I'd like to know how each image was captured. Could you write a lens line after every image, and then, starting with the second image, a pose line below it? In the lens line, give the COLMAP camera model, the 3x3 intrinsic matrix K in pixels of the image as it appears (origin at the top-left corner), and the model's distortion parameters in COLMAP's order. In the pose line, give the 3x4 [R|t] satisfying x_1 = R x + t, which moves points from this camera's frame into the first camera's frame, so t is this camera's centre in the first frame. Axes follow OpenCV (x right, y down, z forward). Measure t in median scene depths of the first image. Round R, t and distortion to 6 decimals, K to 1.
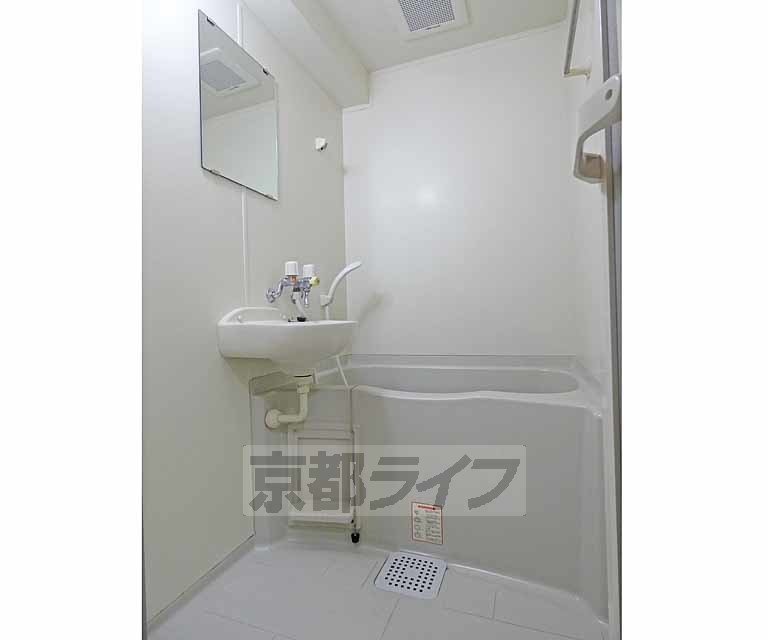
lens RADIAL K [[406.7, 0, 384.0], [0, 406.7, 320.0], [0, 0, 1]] dist [0.000000, 0.000008]
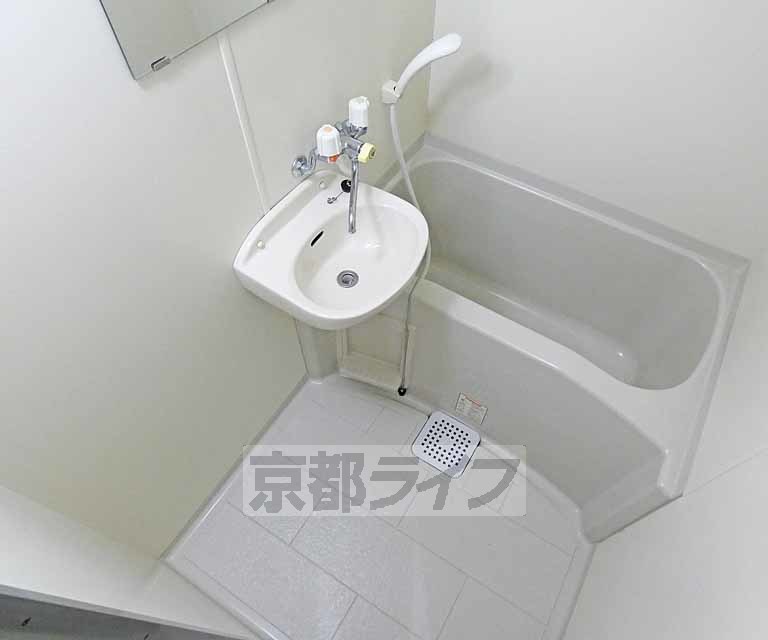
lens RADIAL K [[496.8, 0, 384.0], [0, 496.8, 320.0], [0, 0, 1]] dist [-0.001802, -0.000268]
pose [[0.979881, 0.182955, -0.079755, -0.046987], [-0.037000, 0.559206, 0.828203, -0.622843], [0.196124, -0.808589, 0.554724, 0.435688]]
